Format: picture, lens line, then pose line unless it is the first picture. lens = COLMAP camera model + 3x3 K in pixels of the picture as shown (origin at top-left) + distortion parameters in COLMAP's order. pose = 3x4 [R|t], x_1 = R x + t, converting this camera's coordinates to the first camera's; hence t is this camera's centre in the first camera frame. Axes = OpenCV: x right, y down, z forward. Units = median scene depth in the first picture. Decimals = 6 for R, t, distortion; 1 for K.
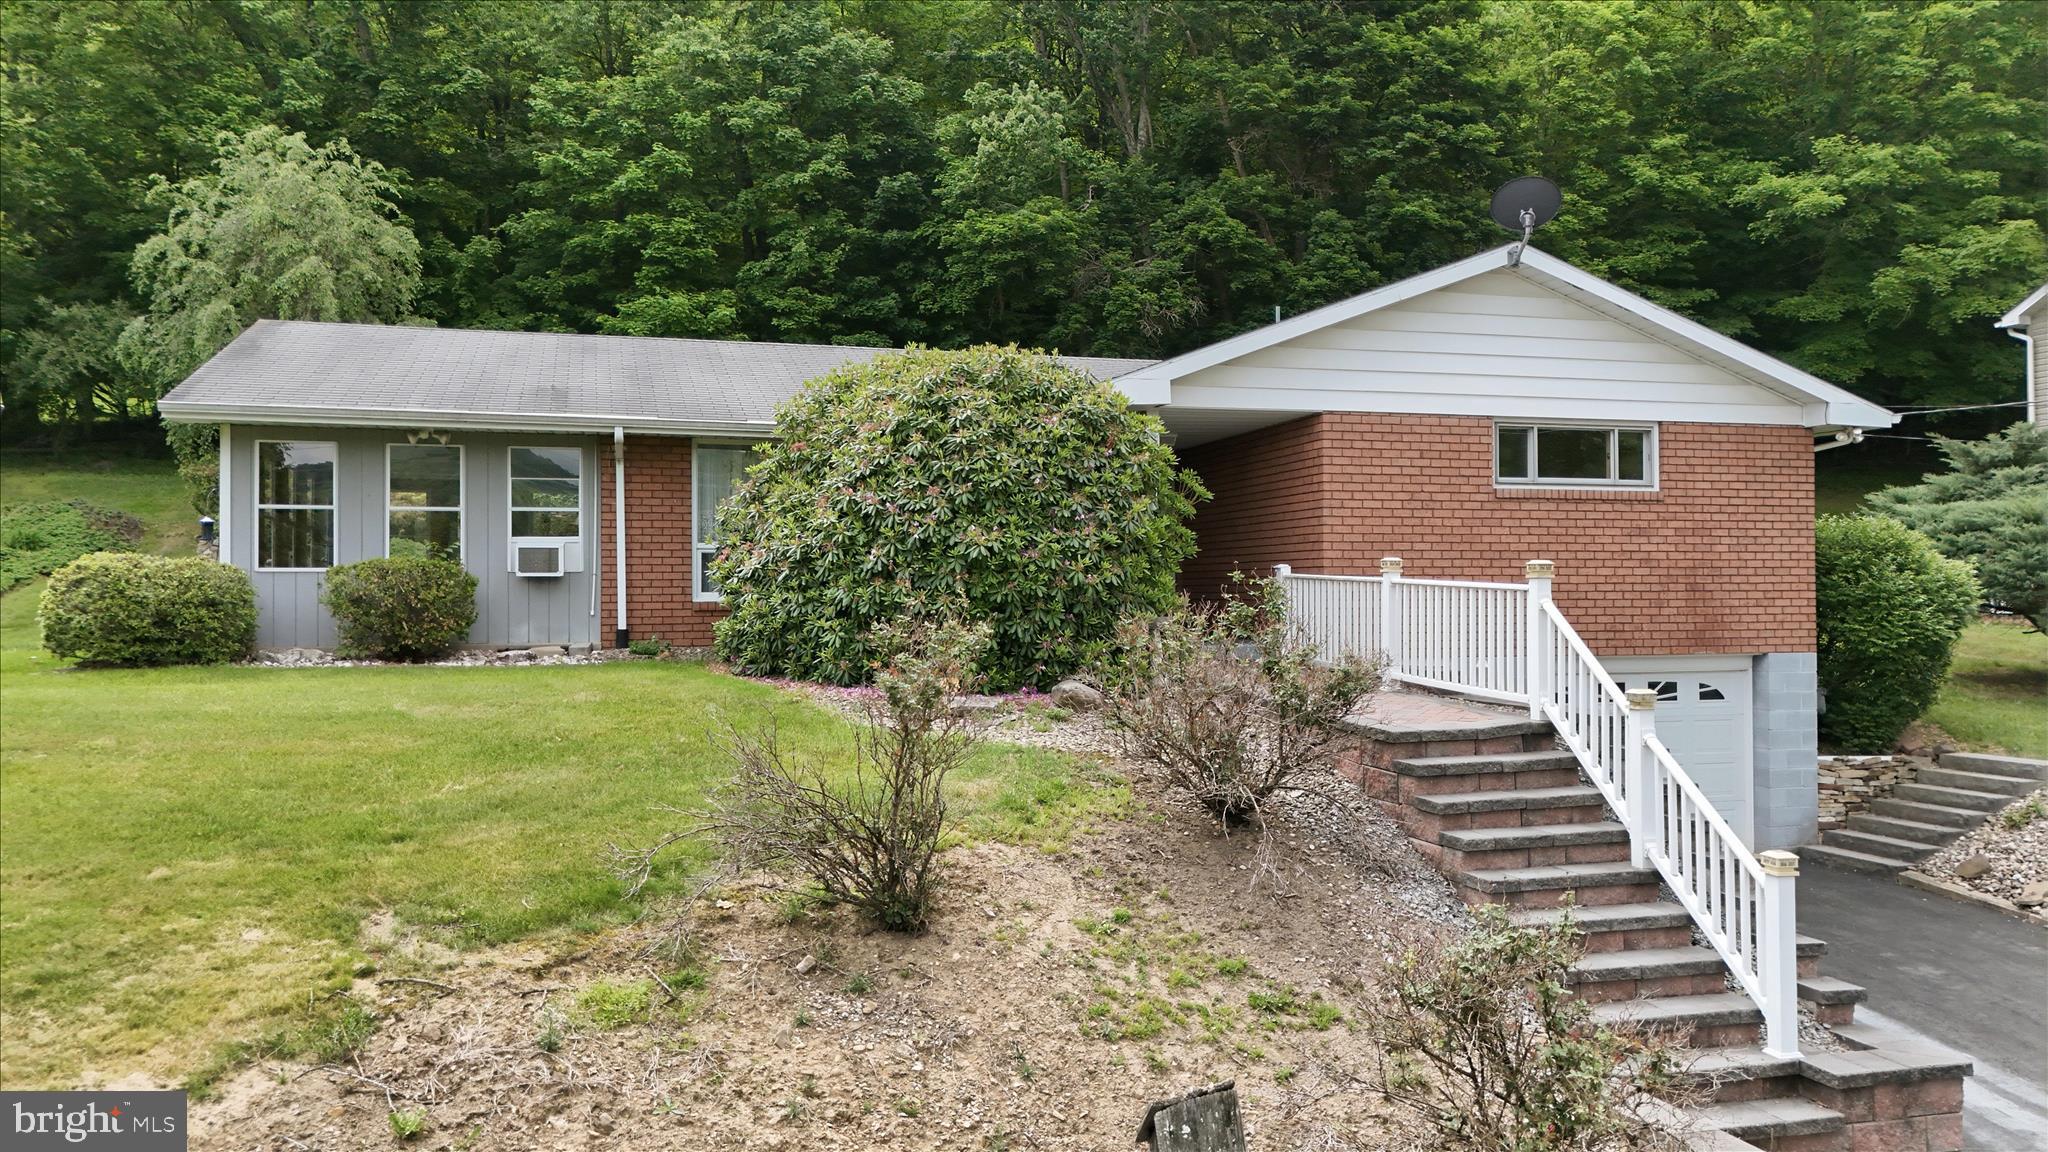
lens RADIAL K [[1493.2, 0, 1025.6], [0, 1493.2, 577.7], [0, 0, 1]] dist [0.058328, -0.050828]
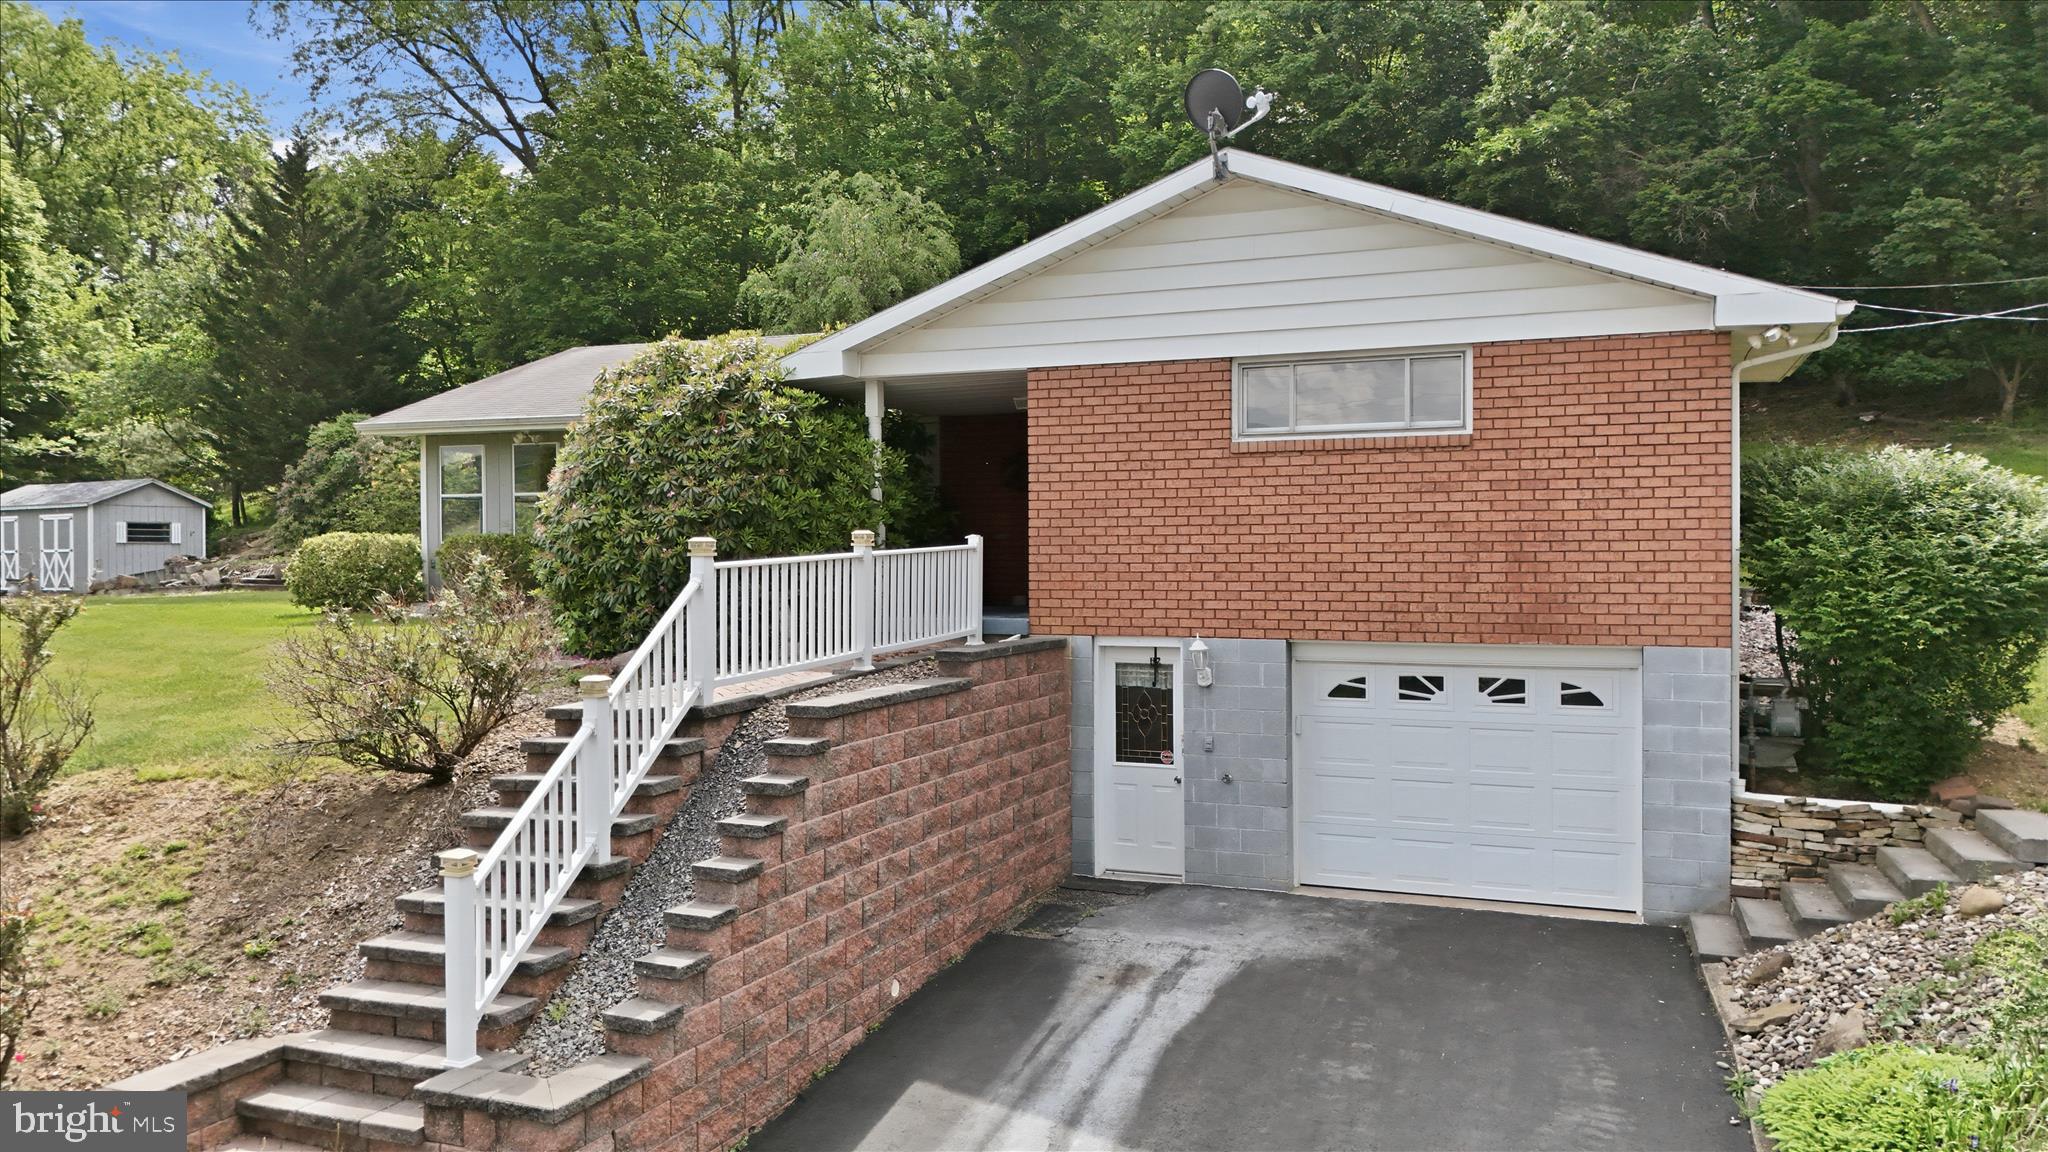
lens RADIAL K [[1493.2, 0, 1032.2], [0, 1493.2, 572.5], [0, 0, 1]] dist [0.058328, -0.050828]
pose [[0.797412, 0.007312, -0.603391, 0.699647], [0.010140, 0.999623, 0.025514, -0.007698], [0.603350, -0.026463, 0.797037, 0.239150]]
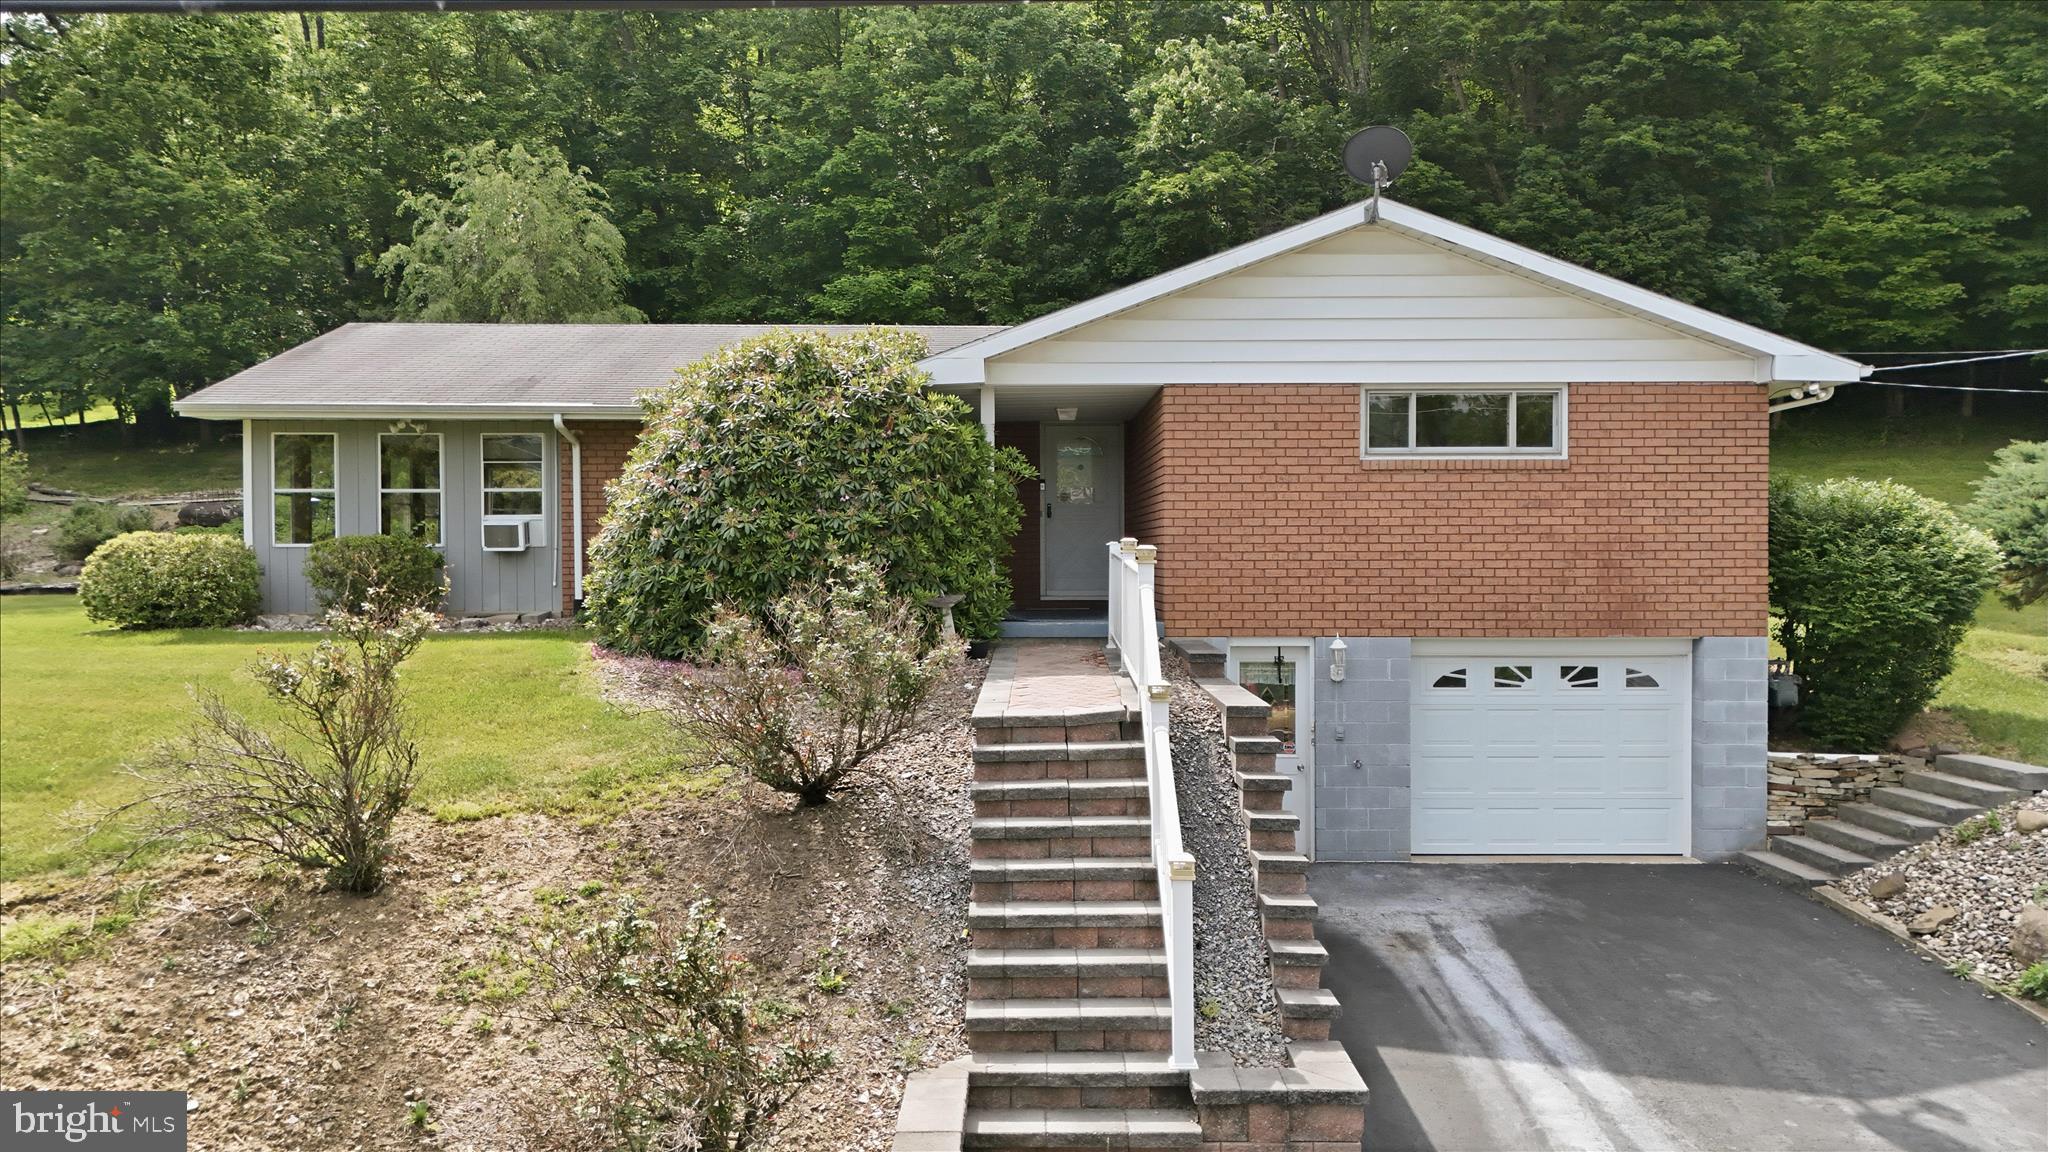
lens RADIAL K [[1493.2, 0, 1029.2], [0, 1493.2, 576.5], [0, 0, 1]] dist [0.058328, -0.050828]
pose [[0.966843, 0.005090, -0.255322, 0.333894], [0.002010, 0.999619, 0.027541, -0.011712], [0.255365, -0.027141, 0.966464, 0.029485]]
